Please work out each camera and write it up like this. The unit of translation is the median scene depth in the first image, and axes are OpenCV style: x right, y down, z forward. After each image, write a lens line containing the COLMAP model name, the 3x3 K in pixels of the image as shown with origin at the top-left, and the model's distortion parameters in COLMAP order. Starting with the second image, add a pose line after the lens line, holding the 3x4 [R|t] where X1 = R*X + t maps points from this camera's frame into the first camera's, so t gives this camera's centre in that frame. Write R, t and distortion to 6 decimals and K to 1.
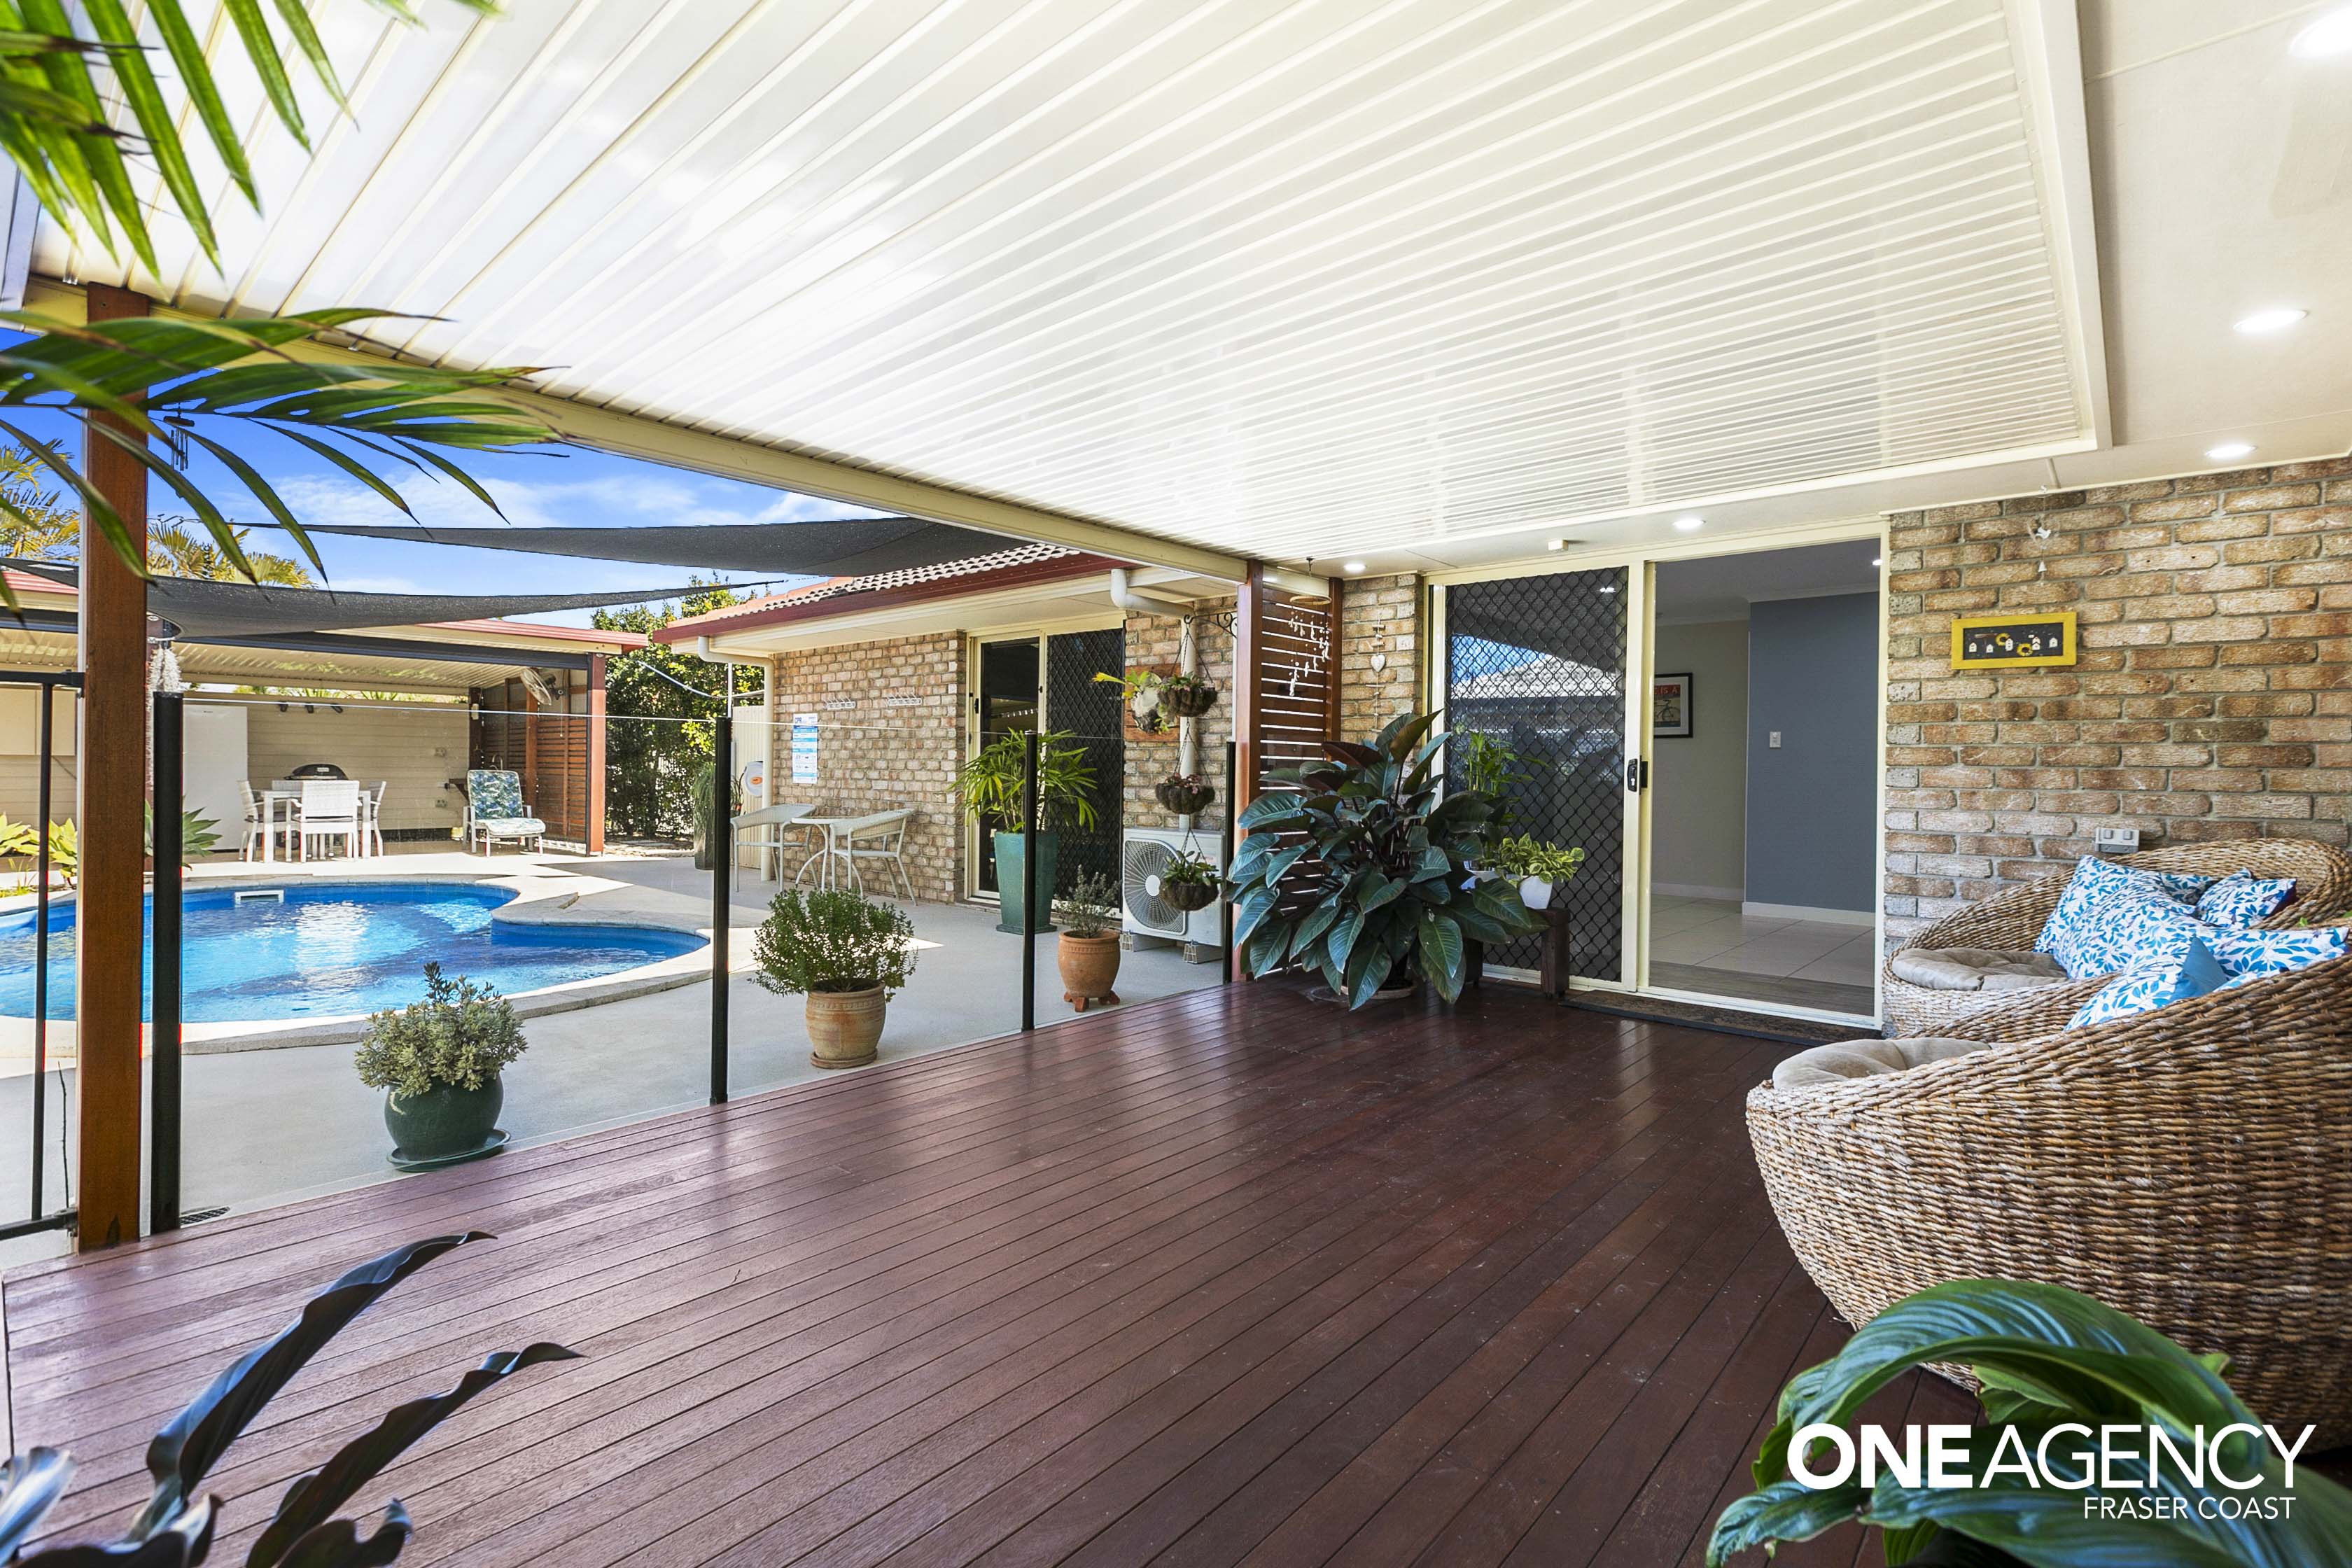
lens RADIAL K [[1069.9, 0, 1177.7], [0, 1069.9, 774.1], [0, 0, 1]] dist [0.002677, 0.000110]
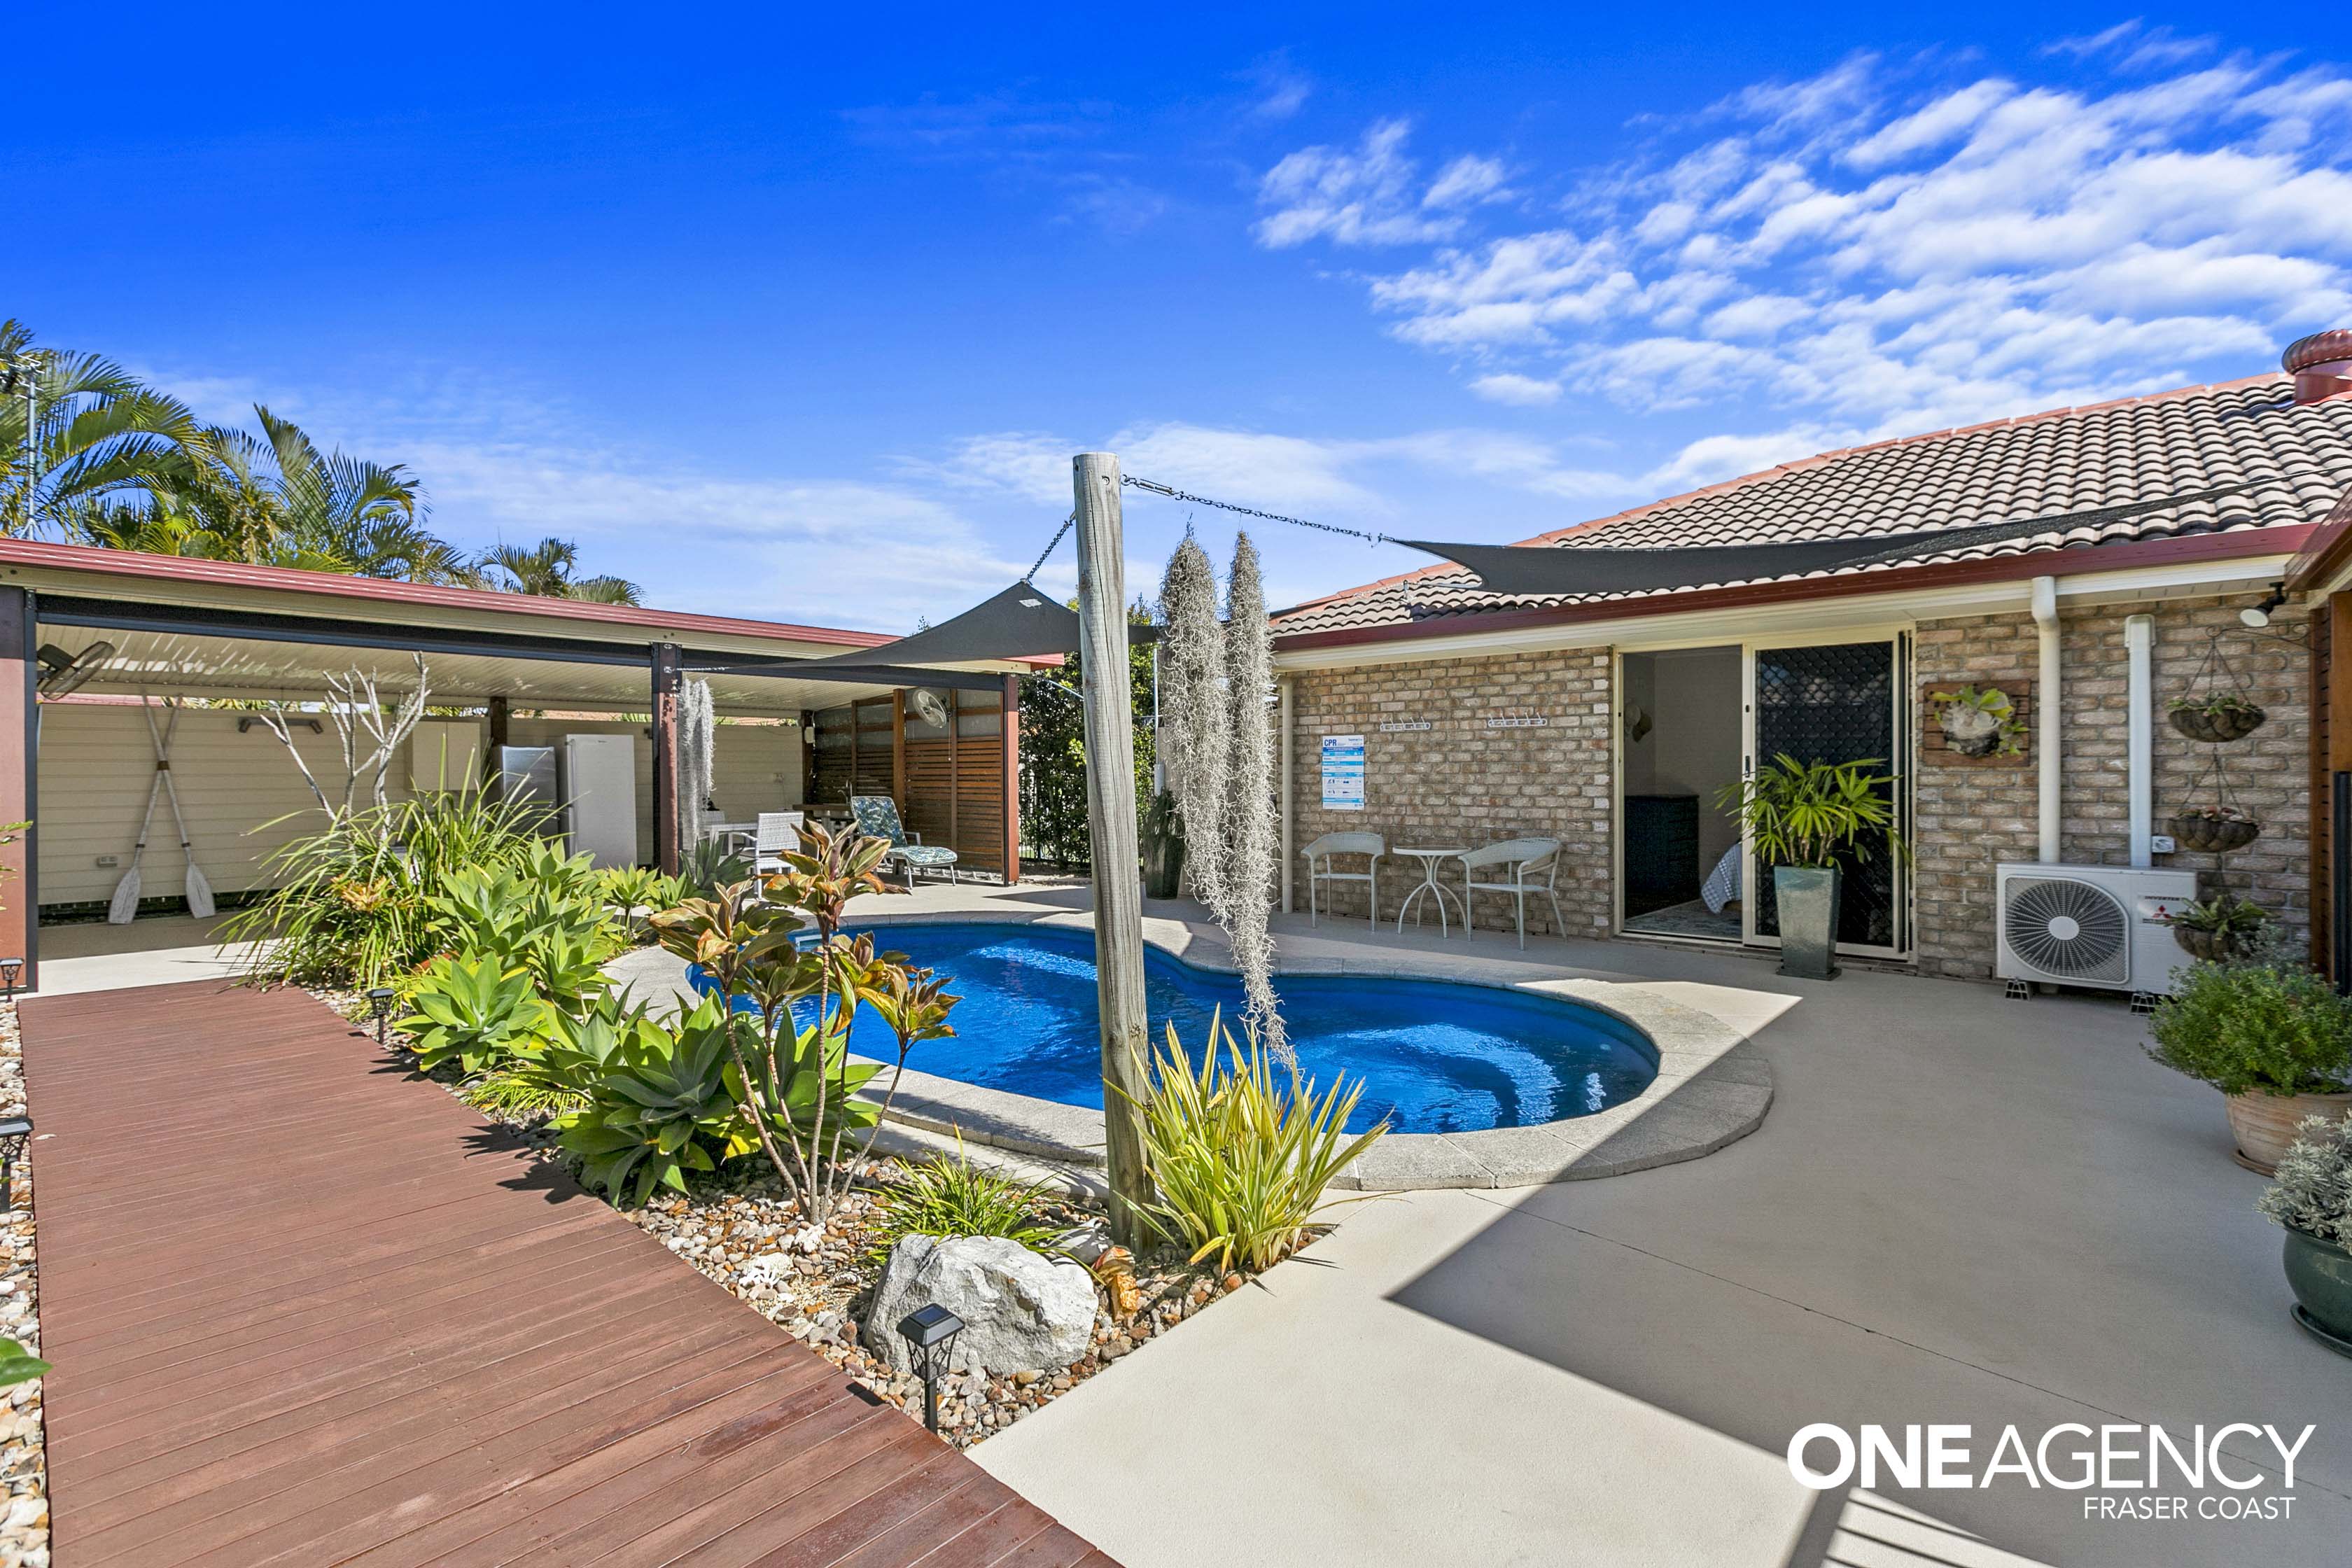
lens RADIAL K [[1069.9, 0, 1169.0], [0, 1069.9, 773.9], [0, 0, 1]] dist [0.002677, 0.000110]
pose [[0.999825, -0.016056, -0.009635, -0.553691], [0.016022, 0.999865, -0.003556, -0.024646], [0.009691, 0.003401, 0.999947, 0.066215]]
